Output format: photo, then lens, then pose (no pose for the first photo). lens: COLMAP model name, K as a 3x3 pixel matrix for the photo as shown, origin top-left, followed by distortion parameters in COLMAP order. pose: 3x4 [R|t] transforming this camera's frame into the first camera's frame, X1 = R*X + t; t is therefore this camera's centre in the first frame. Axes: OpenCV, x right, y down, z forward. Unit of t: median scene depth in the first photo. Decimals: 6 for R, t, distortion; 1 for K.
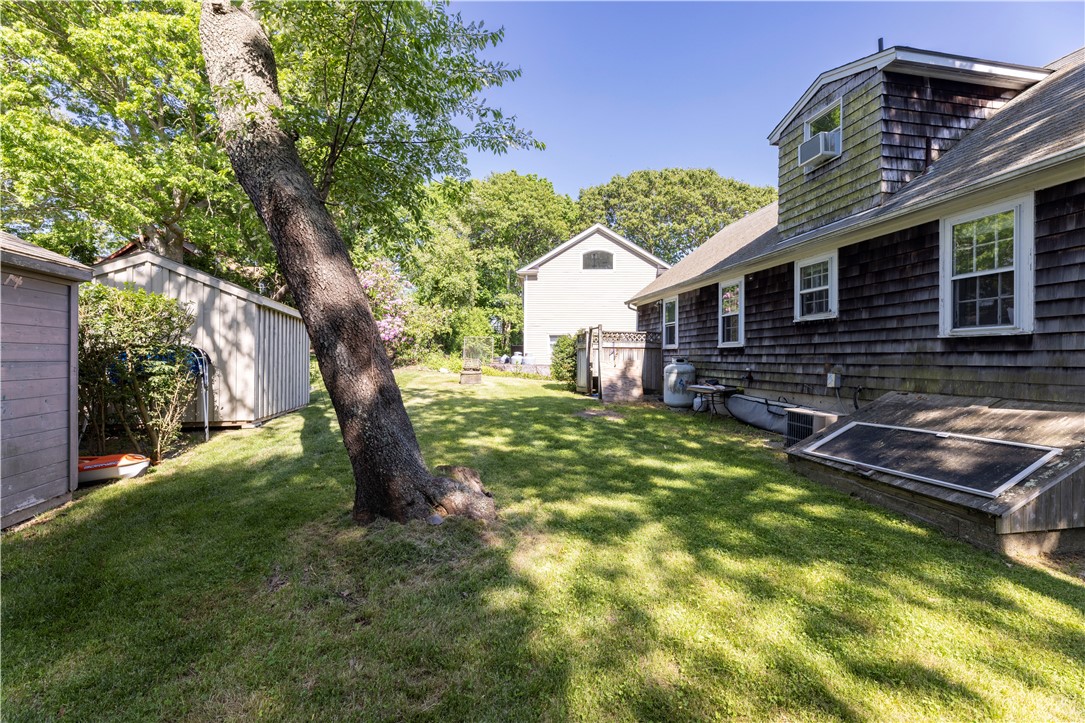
lens RADIAL K [[443.4, 0, 541.4], [0, 443.4, 361.7], [0, 0, 1]] dist [0.001079, 0.000176]
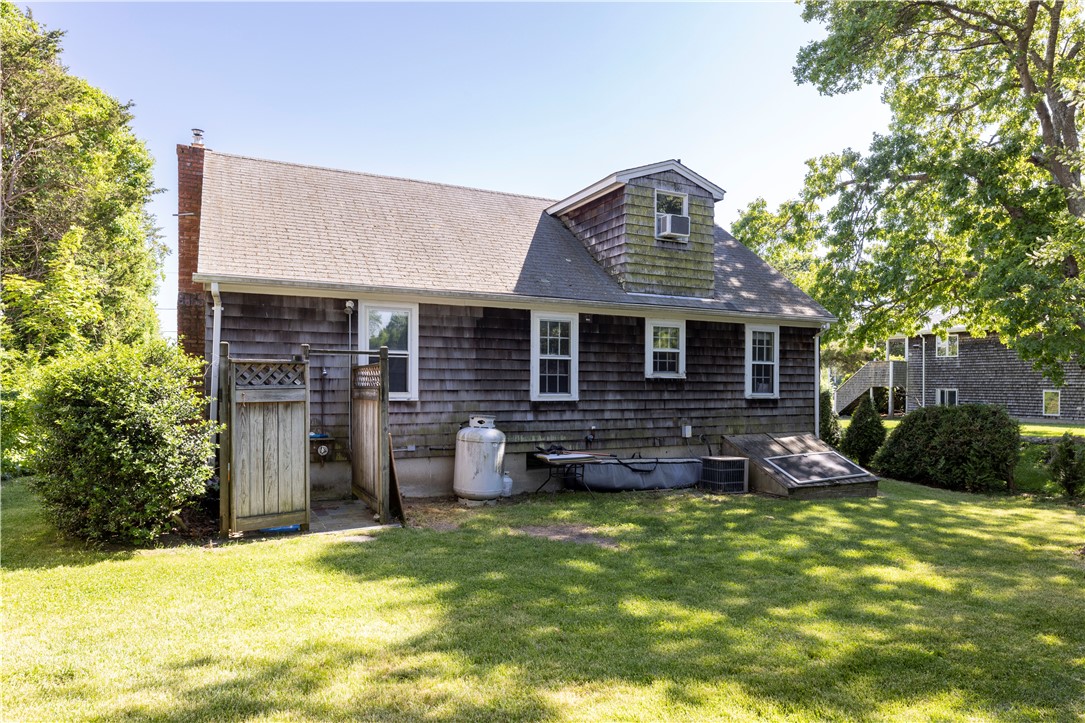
lens RADIAL K [[661.8, 0, 542.4], [0, 661.8, 366.7], [0, 0, 1]] dist [0.000410, 0.000028]
pose [[-0.273322, 0.001116, 0.961922, -0.873546], [-0.008417, 0.999958, -0.003551, -0.113457], [-0.961886, -0.009067, -0.273301, 1.739426]]
